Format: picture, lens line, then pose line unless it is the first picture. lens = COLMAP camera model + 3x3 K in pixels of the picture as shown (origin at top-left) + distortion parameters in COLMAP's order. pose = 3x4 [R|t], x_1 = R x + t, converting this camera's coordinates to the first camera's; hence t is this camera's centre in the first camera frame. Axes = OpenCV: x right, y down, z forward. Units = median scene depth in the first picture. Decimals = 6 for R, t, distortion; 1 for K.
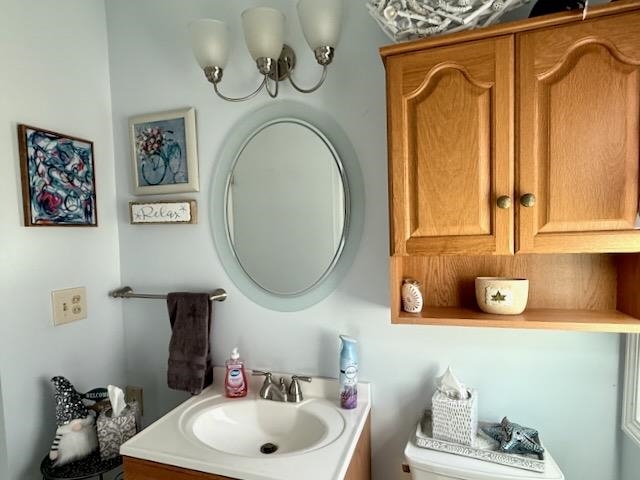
lens RADIAL K [[378.9, 0, 320.1], [0, 378.9, 260.6], [0, 0, 1]] dist [-0.001861, 0.000125]
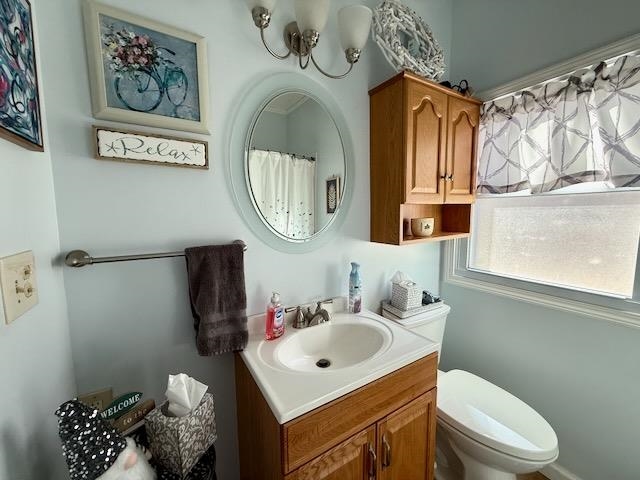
lens RADIAL K [[259.8, 0, 320.0], [0, 259.8, 240.0], [0, 0, 1]] dist [0.000128, -0.000360]
pose [[0.634087, -0.060178, 0.770917, -0.645720], [0.050945, 0.998052, 0.036005, 0.060722], [-0.771582, 0.016444, 0.635918, 0.402056]]
